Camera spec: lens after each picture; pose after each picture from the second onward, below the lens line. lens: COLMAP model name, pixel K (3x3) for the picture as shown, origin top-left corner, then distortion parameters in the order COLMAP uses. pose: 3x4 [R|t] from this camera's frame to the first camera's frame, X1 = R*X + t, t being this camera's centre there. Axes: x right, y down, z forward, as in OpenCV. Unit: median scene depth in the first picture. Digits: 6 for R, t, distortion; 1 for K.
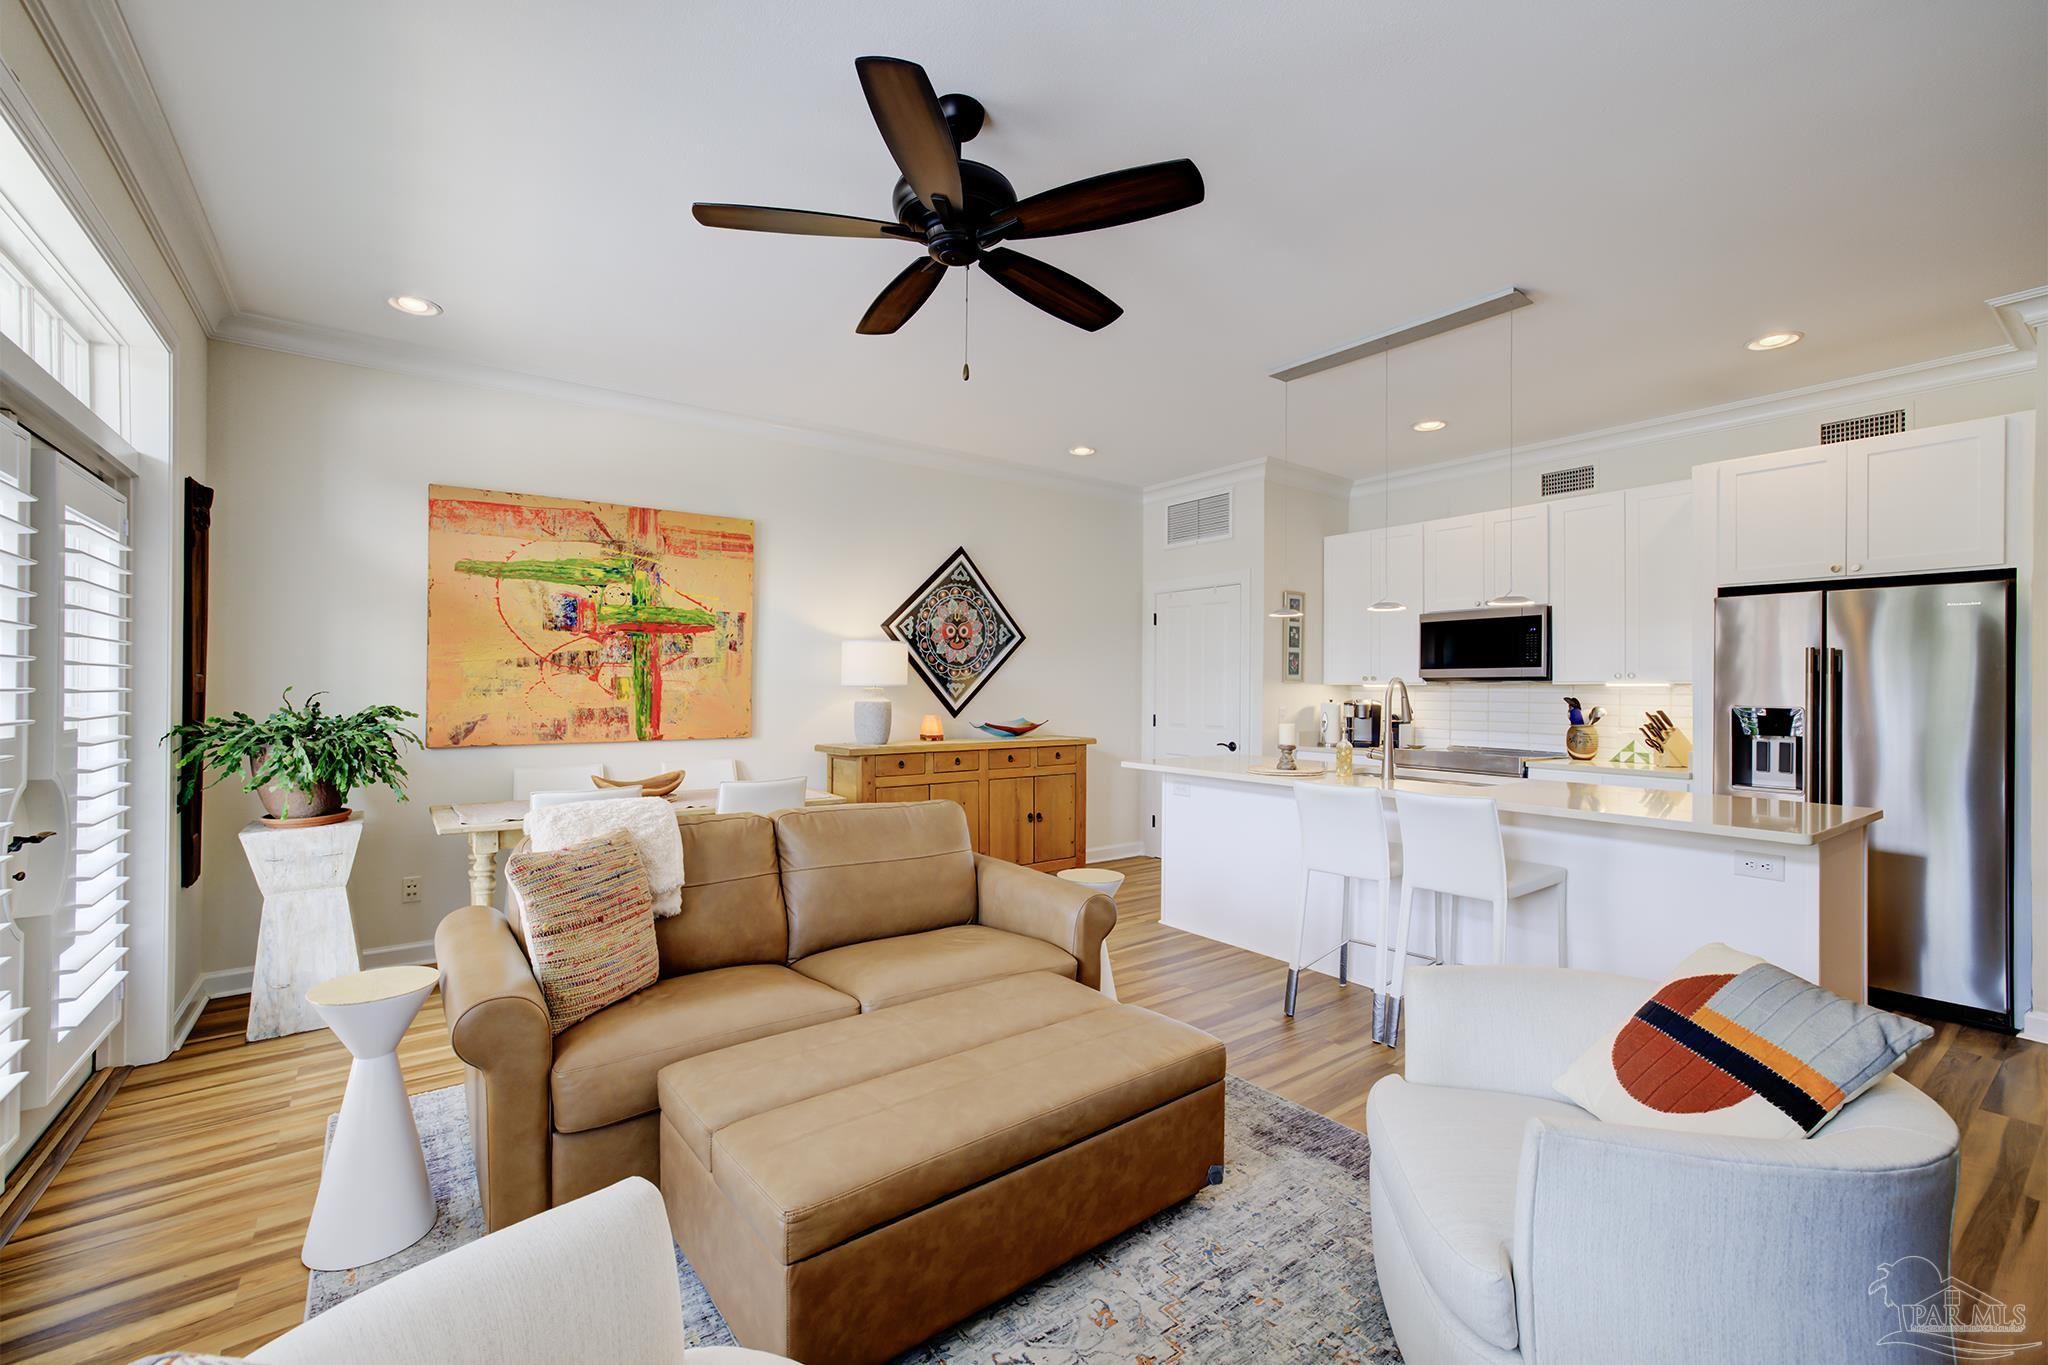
lens RADIAL K [[869.7, 0, 1026.5], [0, 869.7, 676.8], [0, 0, 1]] dist [0.000877, 0.004767]
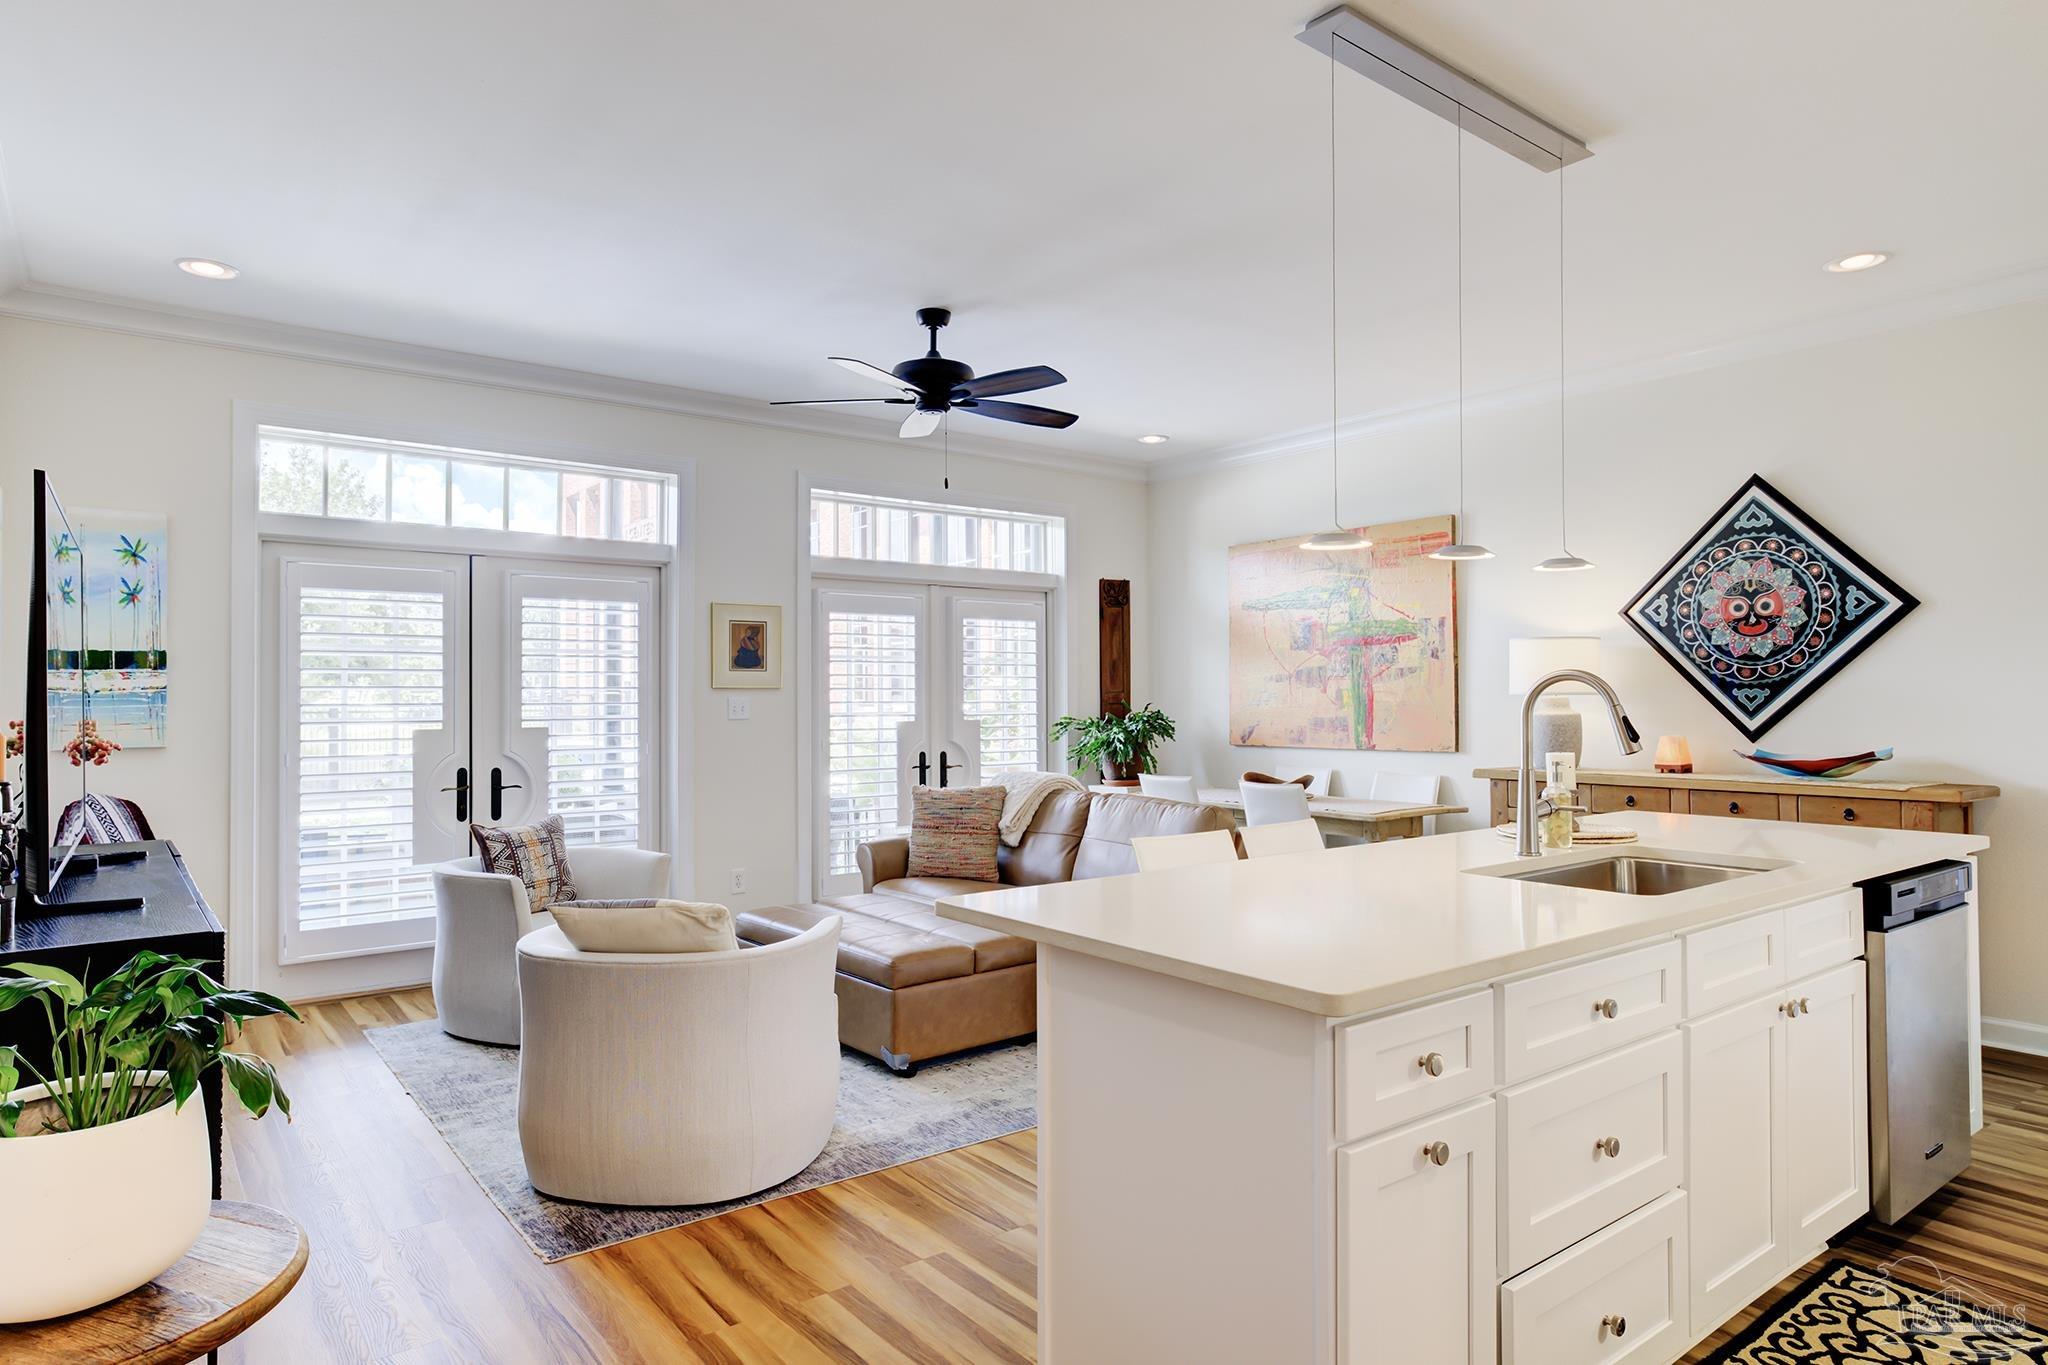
lens RADIAL K [[1171.6, 0, 1025.0], [0, 1171.6, 689.1], [0, 0, 1]] dist [0.004629, 0.001734]
pose [[0.031030, -0.017960, -0.999357, 0.940060], [0.010510, 0.999789, -0.017641, 0.021150], [0.999463, -0.009956, 0.031212, 0.540240]]
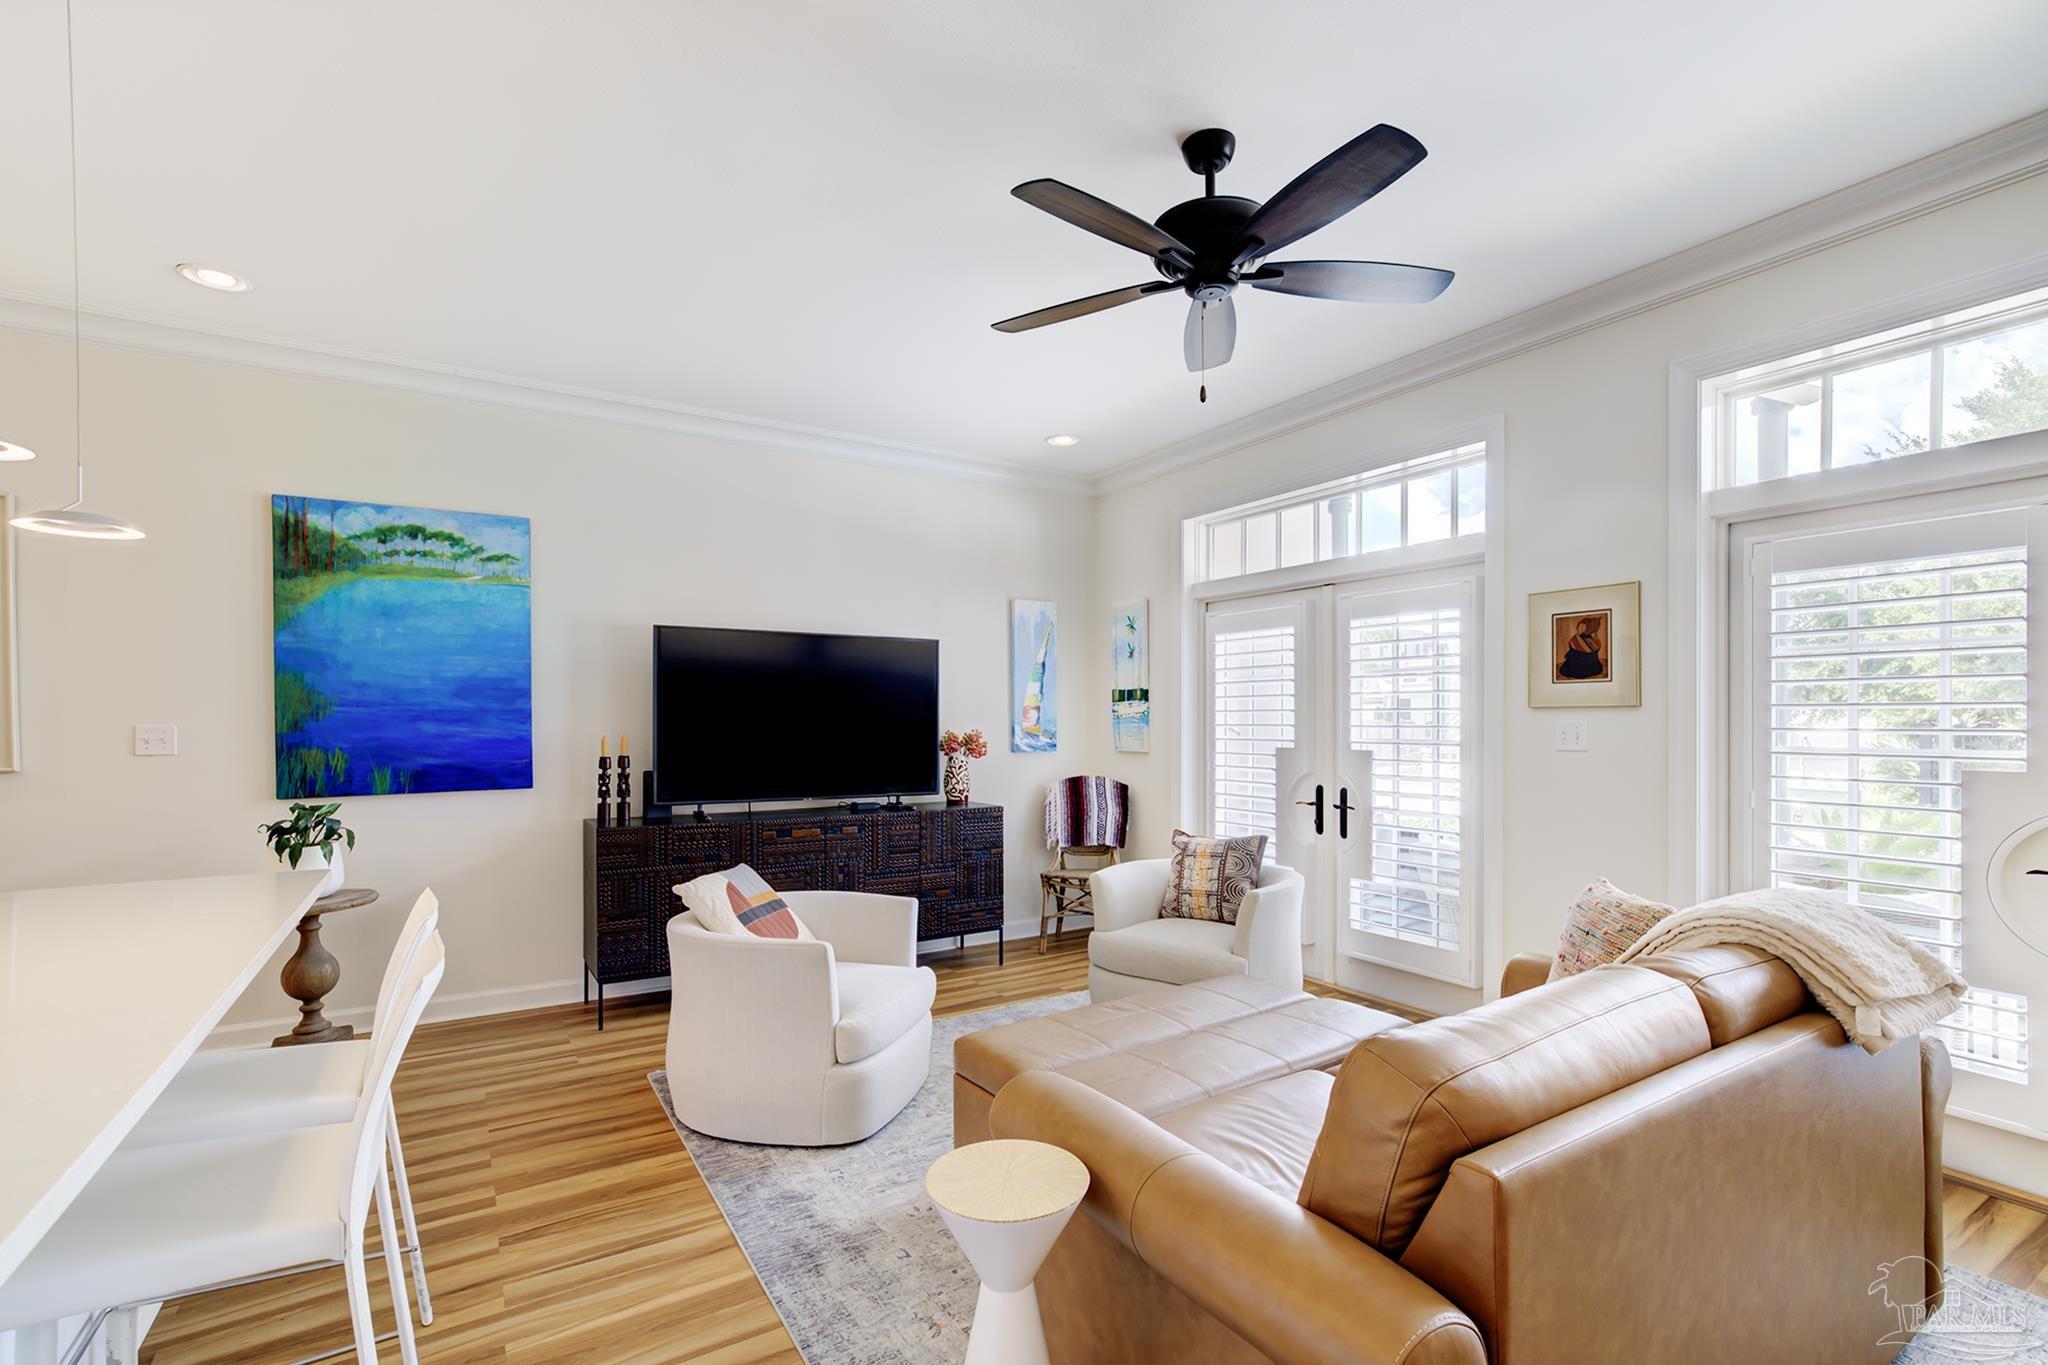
lens RADIAL K [[978.7, 0, 1152.5], [0, 978.7, 749.4], [0, 0, 1]] dist [-0.050021, -0.000075]
pose [[-0.999124, -0.012599, 0.039917, -0.062801], [-0.011723, 0.999687, 0.022116, 0.014152], [-0.040183, 0.021629, -0.998958, 1.045226]]
